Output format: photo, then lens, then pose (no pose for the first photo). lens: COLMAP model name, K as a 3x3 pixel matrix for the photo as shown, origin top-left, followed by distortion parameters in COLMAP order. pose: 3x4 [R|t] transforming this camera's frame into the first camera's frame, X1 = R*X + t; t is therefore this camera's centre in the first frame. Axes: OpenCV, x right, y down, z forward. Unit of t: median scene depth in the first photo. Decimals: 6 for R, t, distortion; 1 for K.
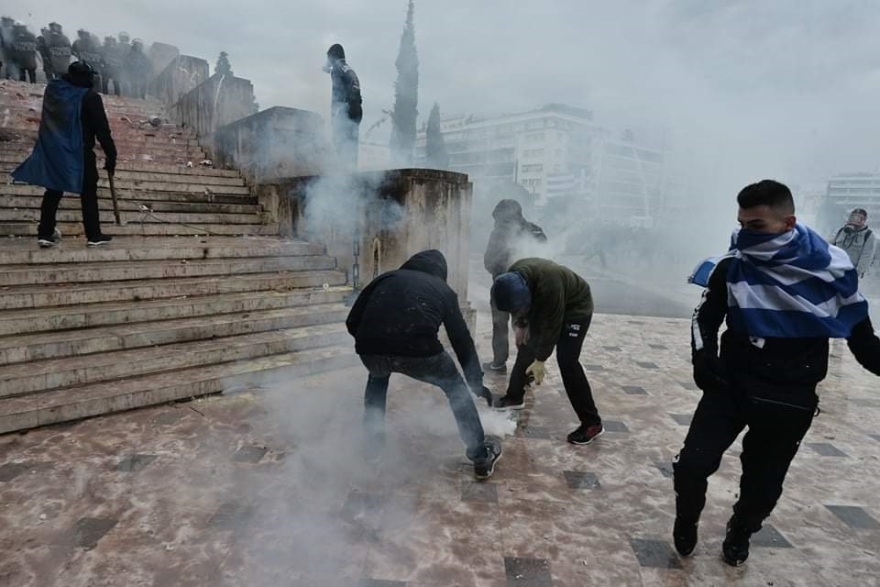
lens RADIAL K [[477.3, 0, 440.0], [0, 477.3, 293.5], [0, 0, 1]] dist [-0.005347, -0.016923]
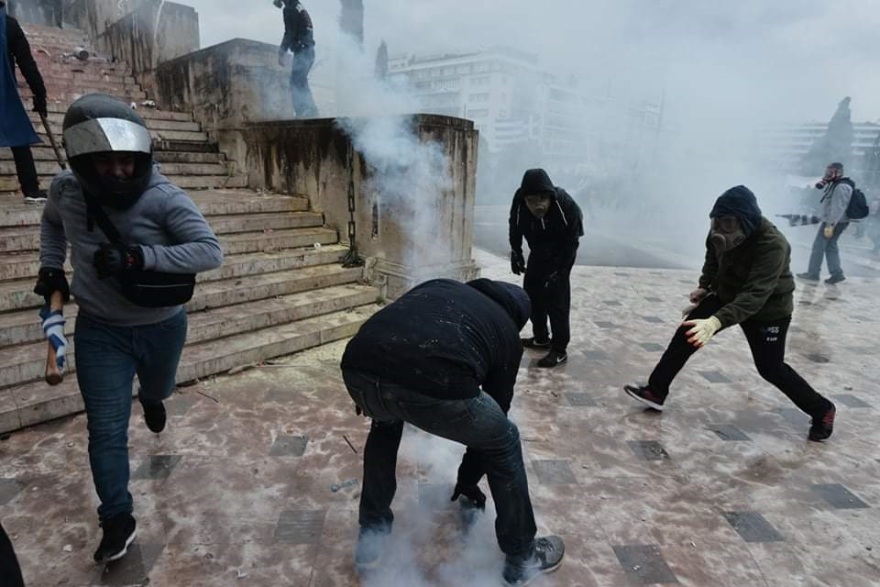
lens RADIAL K [[477.3, 0, 440.0], [0, 477.3, 293.5], [0, 0, 1]] dist [-0.005347, -0.016923]
pose [[0.993381, -0.029551, 0.110999, -0.168865], [0.017662, 0.994144, 0.106607, -0.026586], [-0.113500, -0.103941, 0.988086, 0.097873]]
